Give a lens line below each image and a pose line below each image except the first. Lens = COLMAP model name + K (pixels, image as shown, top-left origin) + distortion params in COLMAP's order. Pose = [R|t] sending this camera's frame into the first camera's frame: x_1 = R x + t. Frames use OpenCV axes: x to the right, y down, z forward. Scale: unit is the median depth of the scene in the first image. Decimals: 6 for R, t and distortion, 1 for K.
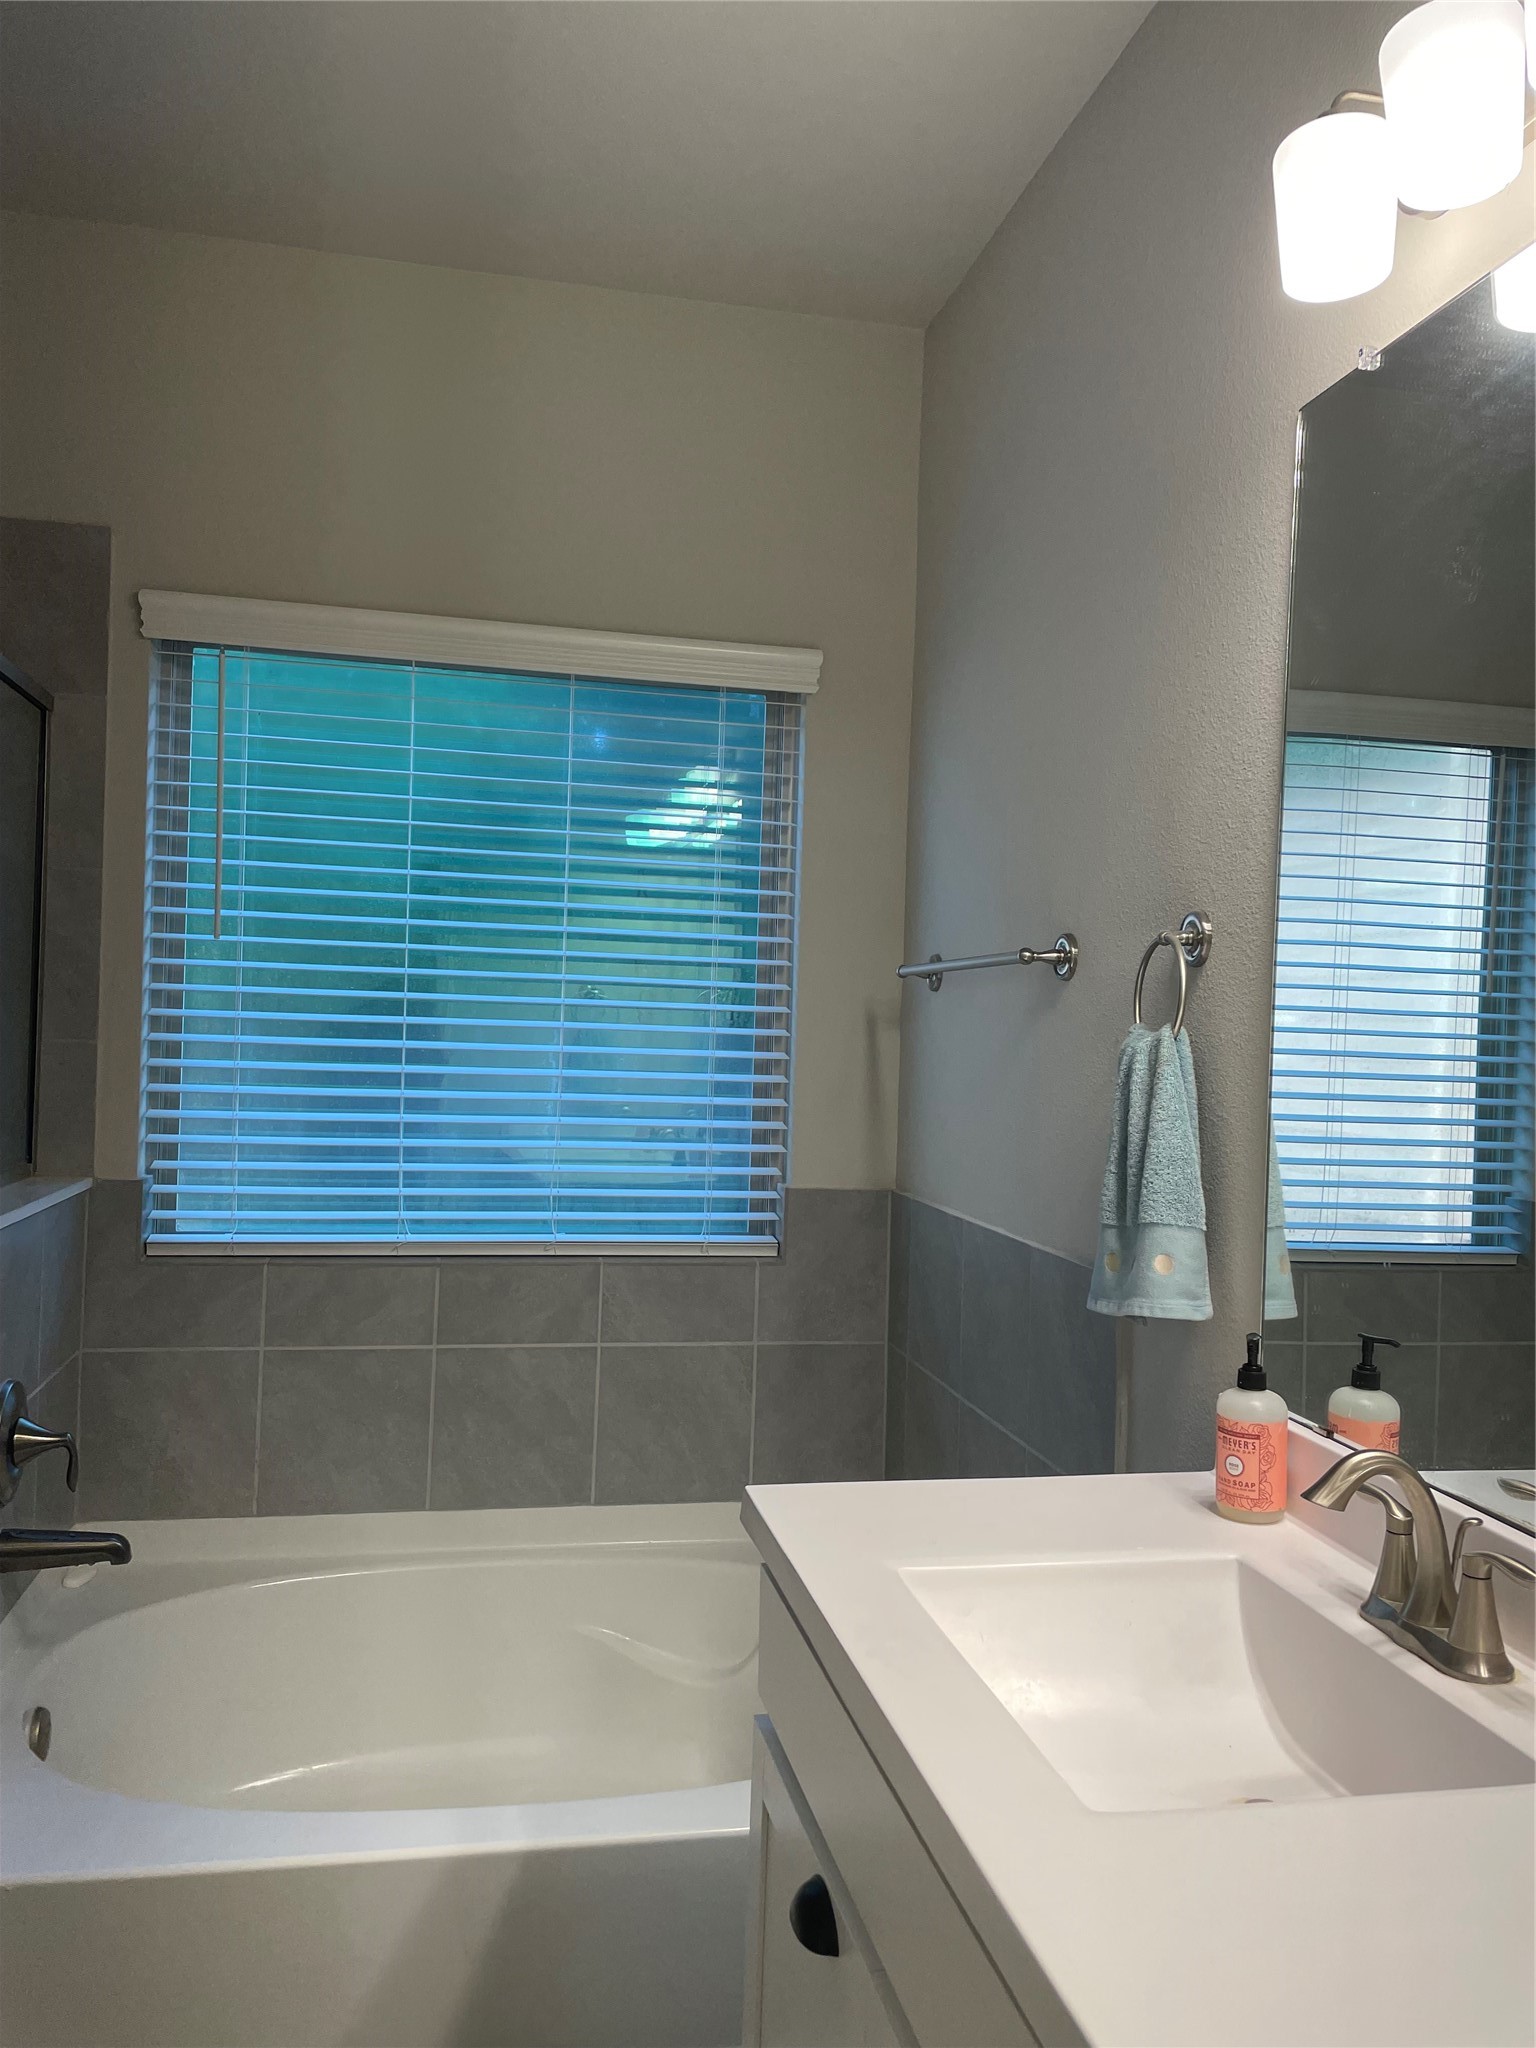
lens RADIAL K [[1550.1, 0, 756.0], [0, 1550.1, 1038.8], [0, 0, 1]] dist [0.079530, -0.107393]
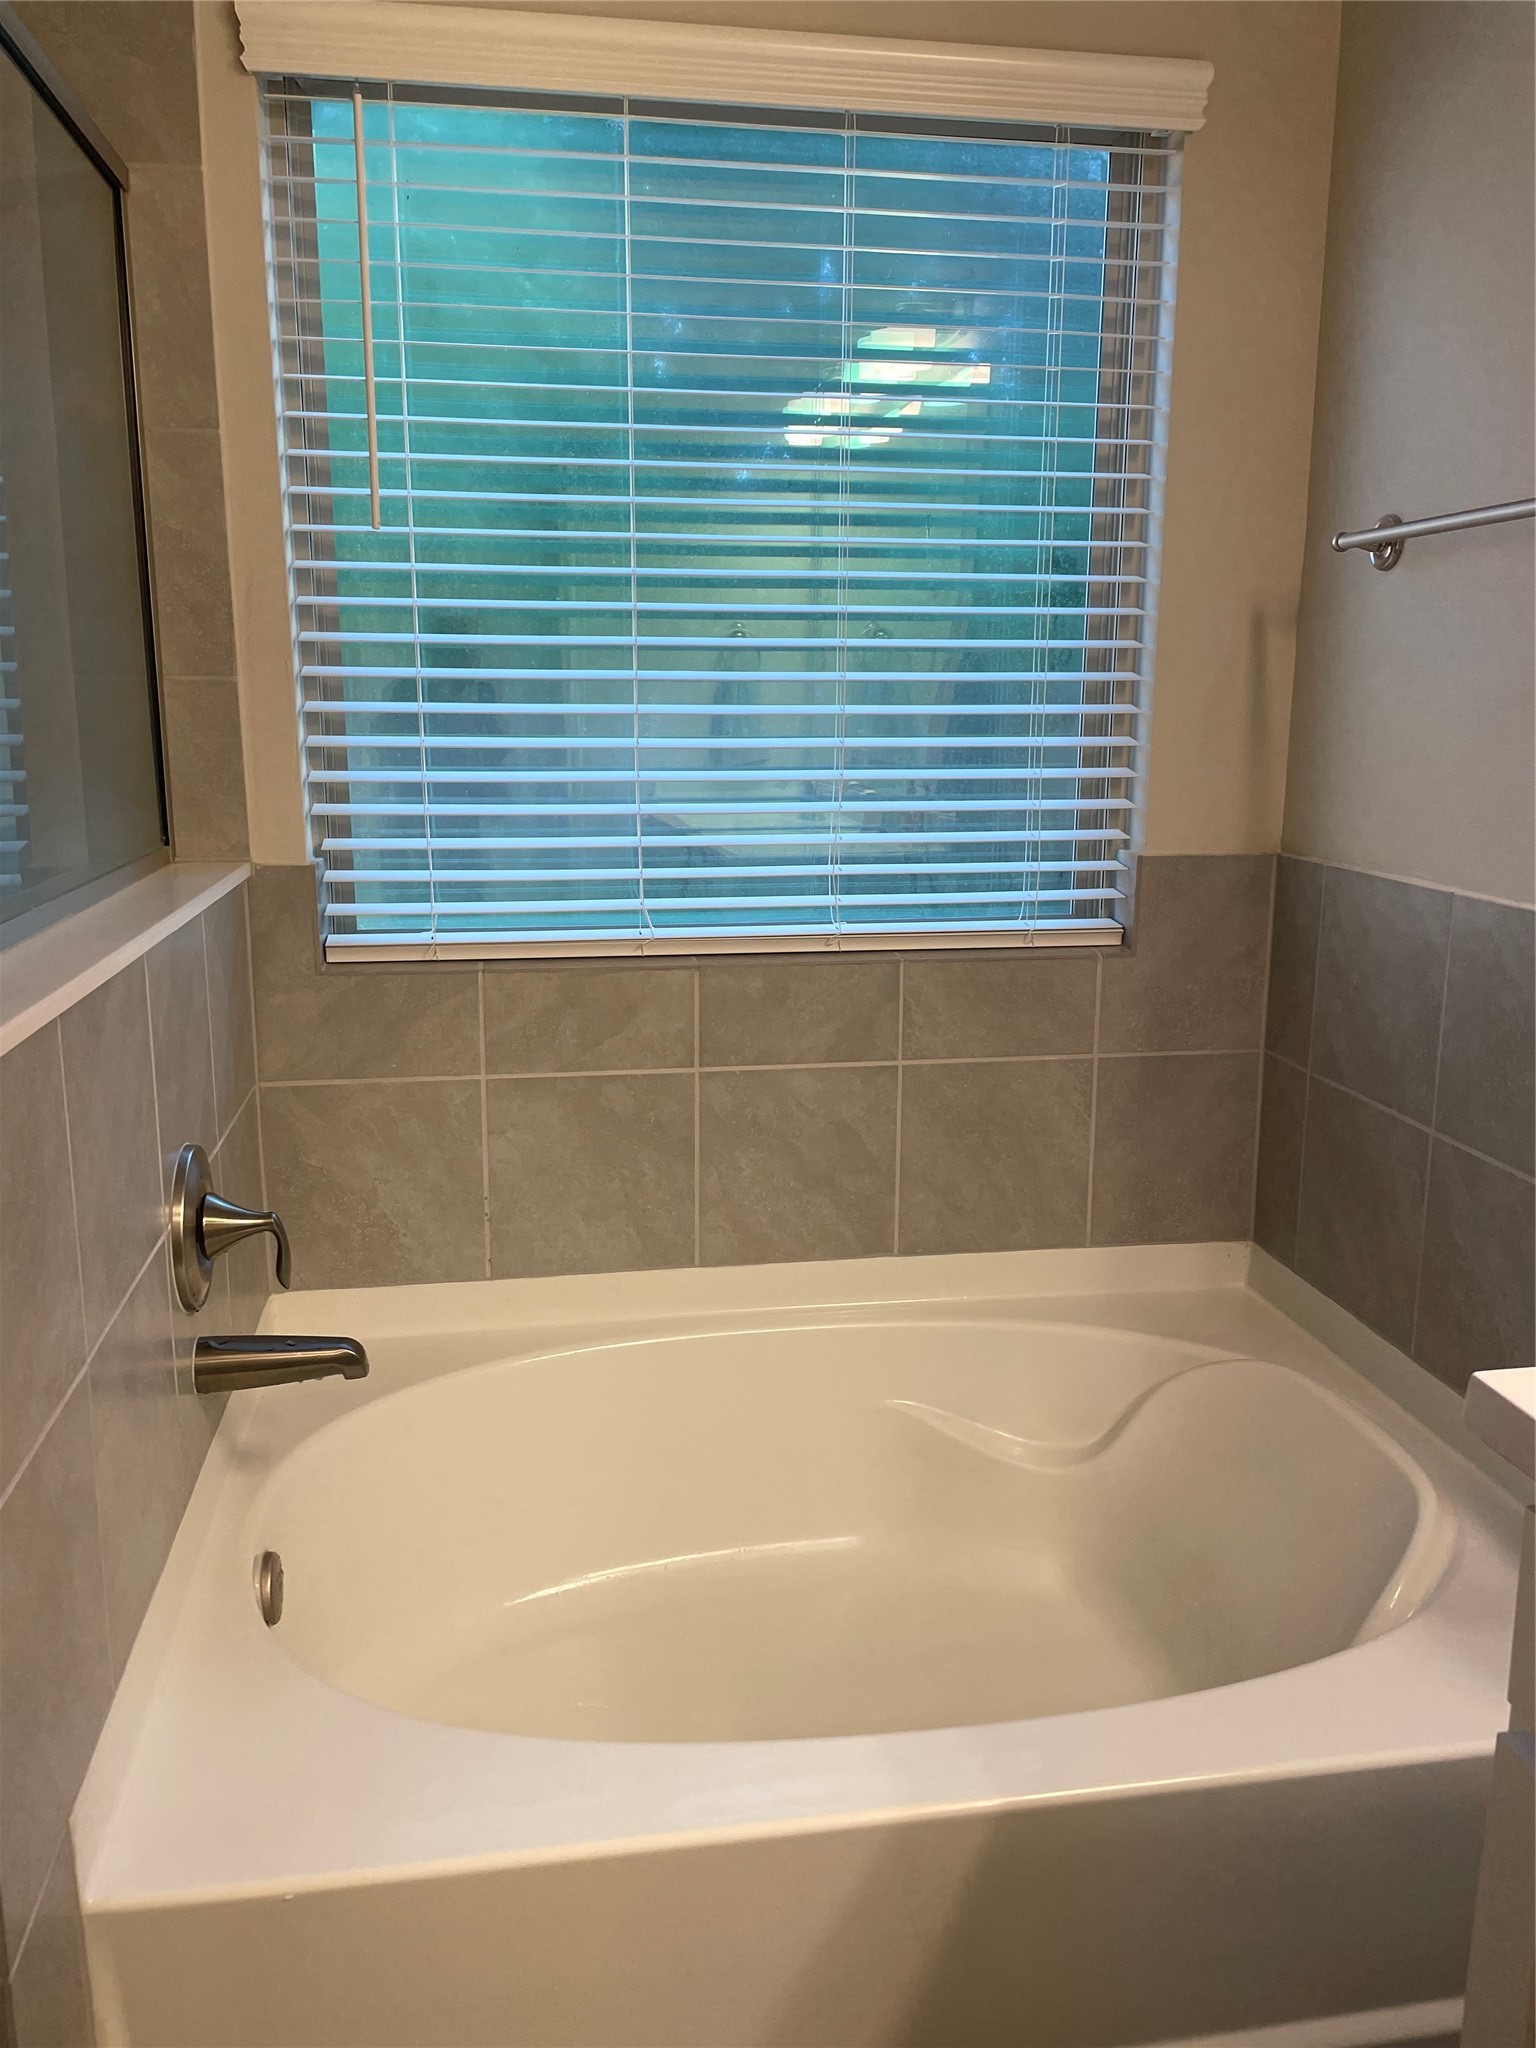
lens RADIAL K [[1550.1, 0, 773.0], [0, 1550.1, 1025.3], [0, 0, 1]] dist [0.079530, -0.107393]
pose [[0.998724, -0.021160, -0.045851, -0.131273], [0.029958, 0.979206, 0.200642, 0.020305], [0.040652, -0.201760, 0.978591, 0.243011]]
